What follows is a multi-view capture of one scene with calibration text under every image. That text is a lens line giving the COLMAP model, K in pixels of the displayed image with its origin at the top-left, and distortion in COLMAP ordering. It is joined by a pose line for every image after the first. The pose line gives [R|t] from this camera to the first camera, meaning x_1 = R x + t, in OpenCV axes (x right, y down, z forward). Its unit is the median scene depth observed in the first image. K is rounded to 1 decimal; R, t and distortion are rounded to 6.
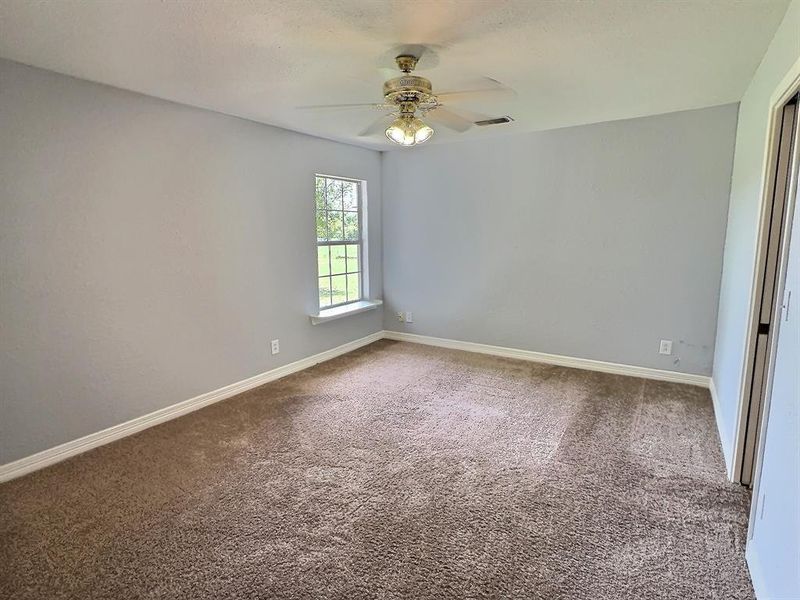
lens RADIAL K [[430.1, 0, 400.0], [0, 430.1, 300.0], [0, 0, 1]] dist [0.001750, 0.000440]
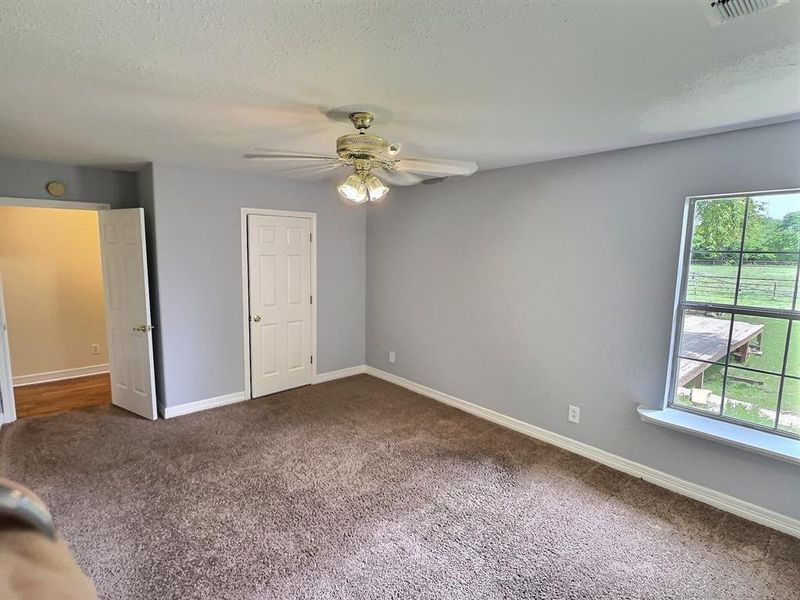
lens RADIAL K [[418.8, 0, 400.0], [0, 418.8, 300.0], [0, 0, 1]] dist [-0.002396, -0.000431]
pose [[-0.272417, 0.122312, -0.954373, 0.580341], [-0.163544, 0.971568, 0.171198, -0.200252], [0.948178, 0.202719, -0.244668, 0.861262]]
